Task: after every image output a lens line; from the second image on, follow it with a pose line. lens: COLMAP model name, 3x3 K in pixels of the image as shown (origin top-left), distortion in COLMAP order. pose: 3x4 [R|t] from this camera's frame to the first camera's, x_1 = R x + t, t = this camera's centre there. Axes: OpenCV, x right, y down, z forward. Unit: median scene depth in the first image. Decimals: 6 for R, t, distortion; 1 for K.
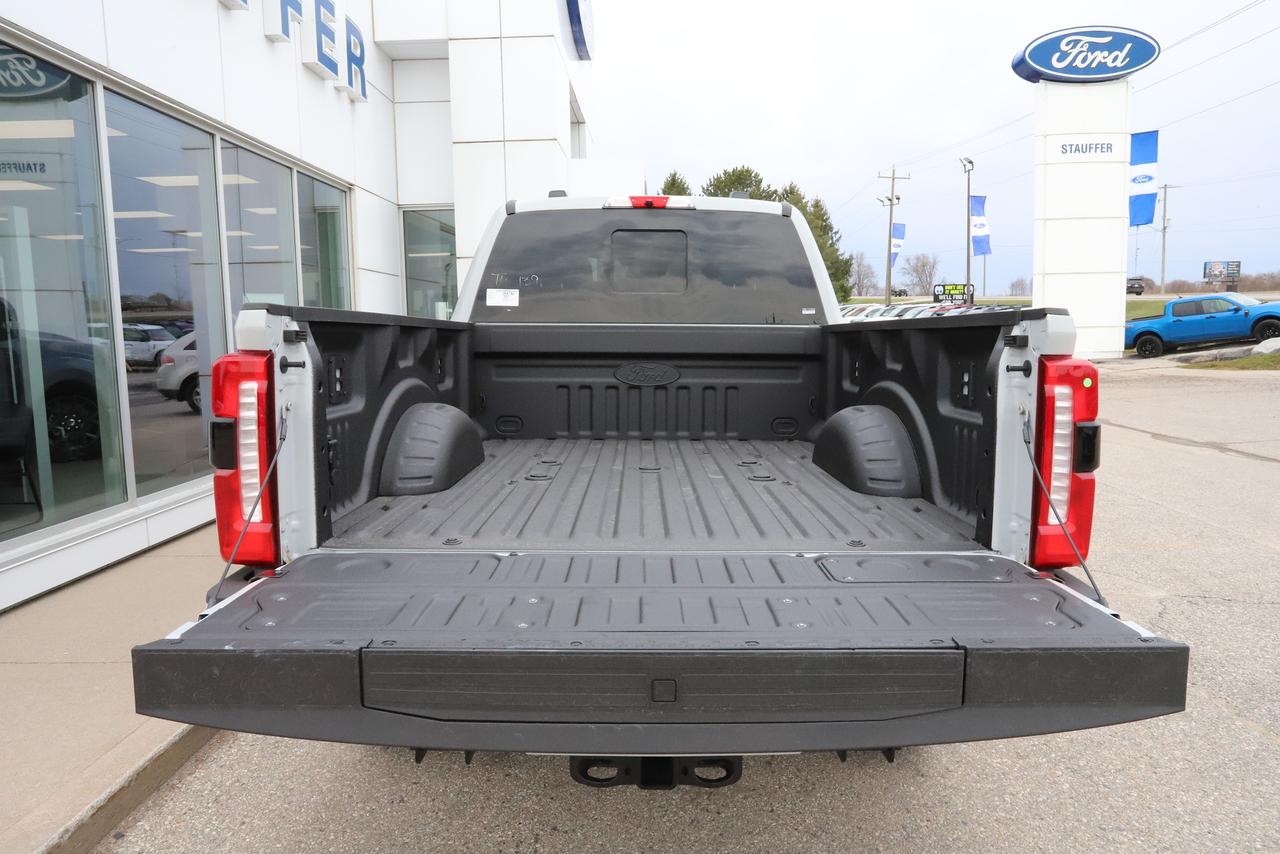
lens RADIAL K [[842.6, 0, 640.0], [0, 842.6, 427.0], [0, 0, 1]] dist [-0.055555, 0.055000]
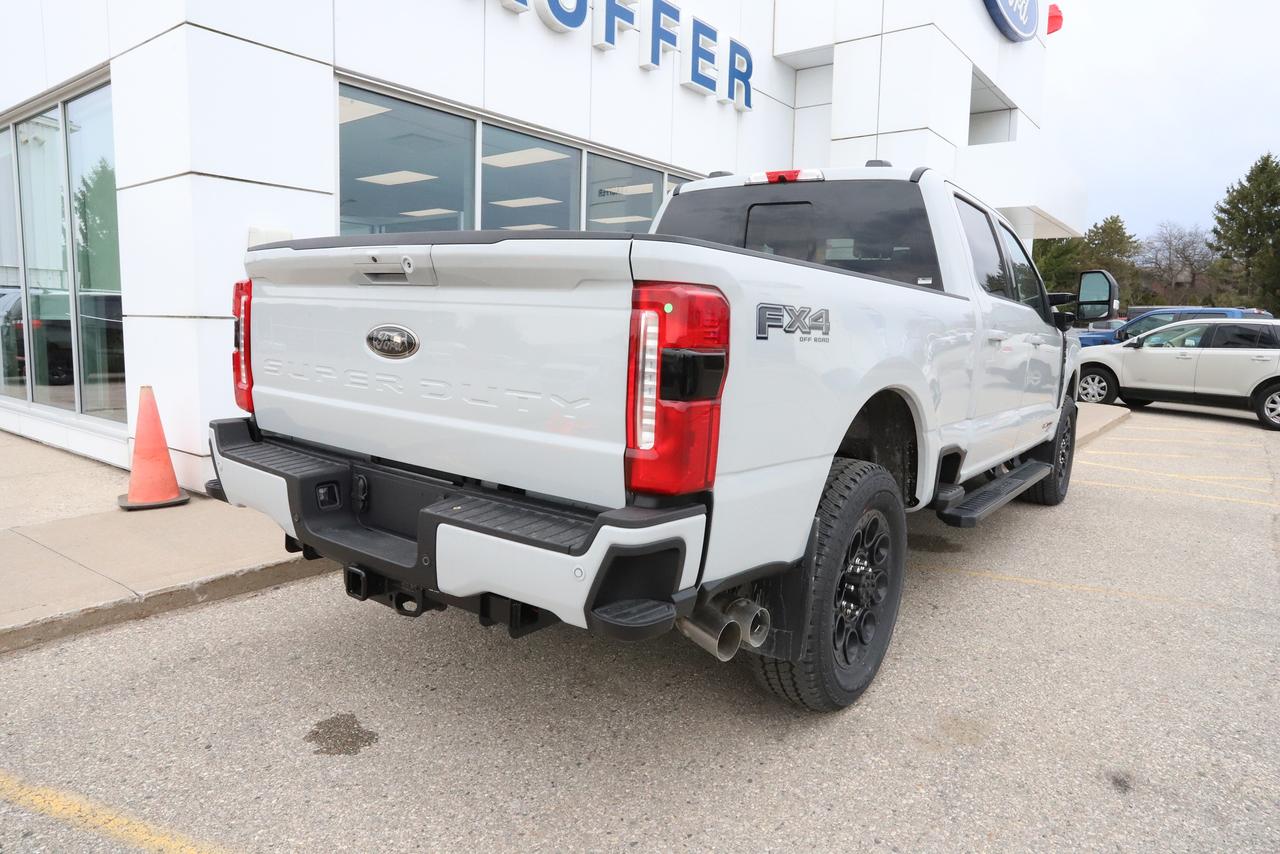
lens RADIAL K [[800.3, 0, 640.0], [0, 800.3, 427.0], [0, 0, 1]] dist [-0.049966, 0.038197]
pose [[0.800436, 0.112629, -0.588742, 0.421898], [-0.109488, 0.993137, 0.041134, 0.019993], [0.589334, 0.031535, 0.807274, 0.083374]]
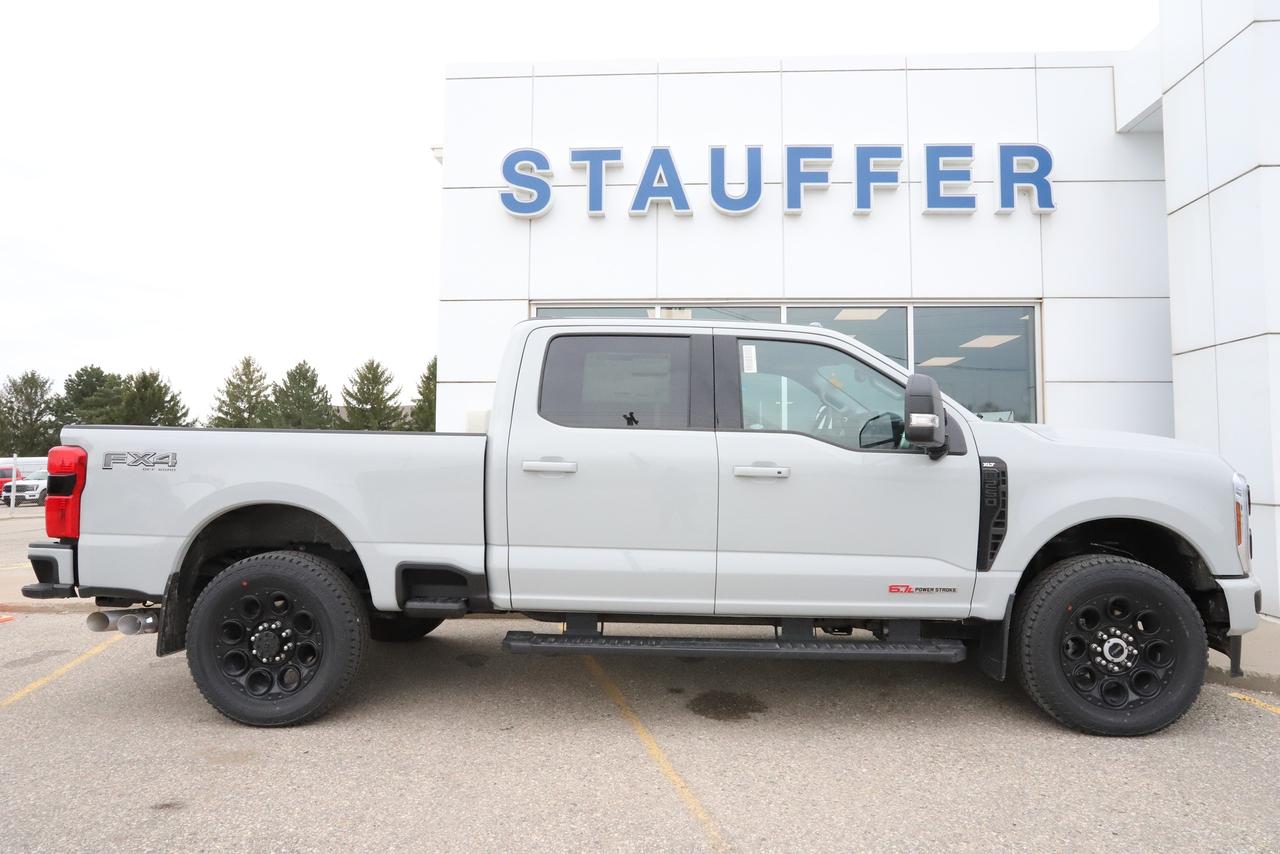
lens RADIAL K [[787.8, 0, 640.0], [0, 787.8, 427.0], [0, 0, 1]] dist [-0.044894, 0.042386]
pose [[-0.043579, -0.026827, -0.998690, 1.040569], [-0.123014, 0.992177, -0.021284, -0.114798], [0.991448, 0.121925, -0.046539, 1.071045]]
